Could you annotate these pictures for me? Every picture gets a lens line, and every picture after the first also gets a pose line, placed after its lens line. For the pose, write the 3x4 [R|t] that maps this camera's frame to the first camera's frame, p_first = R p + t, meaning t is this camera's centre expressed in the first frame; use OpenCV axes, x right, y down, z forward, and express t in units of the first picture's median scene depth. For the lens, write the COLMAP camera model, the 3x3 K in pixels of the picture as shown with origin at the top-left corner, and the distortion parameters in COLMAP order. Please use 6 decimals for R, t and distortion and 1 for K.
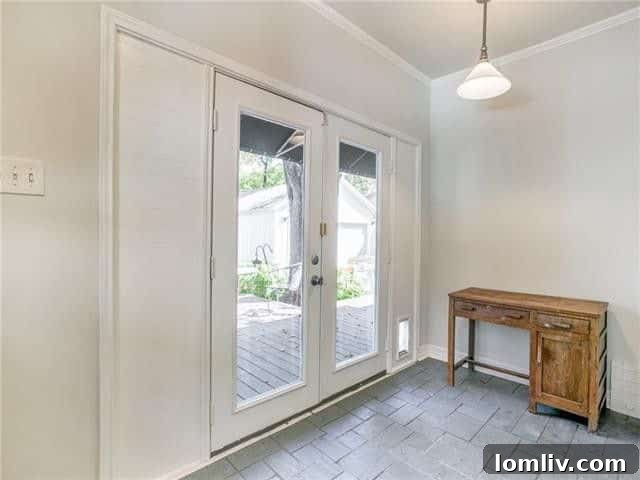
lens RADIAL K [[330.7, 0, 320.0], [0, 330.7, 240.0], [0, 0, 1]] dist [-0.002363, -0.000338]
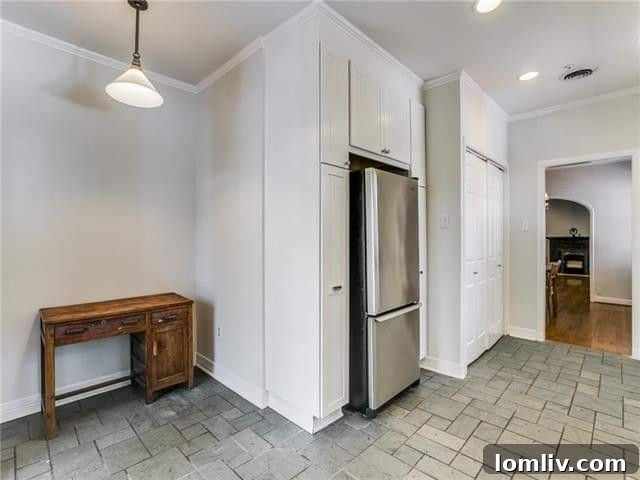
lens RADIAL K [[317.1, 0, 320.0], [0, 317.1, 240.0], [0, 0, 1]] dist [-0.003693, -0.000418]
pose [[-0.025230, -0.014988, 0.999569, -0.435169], [0.013403, 0.999793, 0.015329, -0.036446], [-0.999592, 0.013783, -0.025024, 0.453690]]
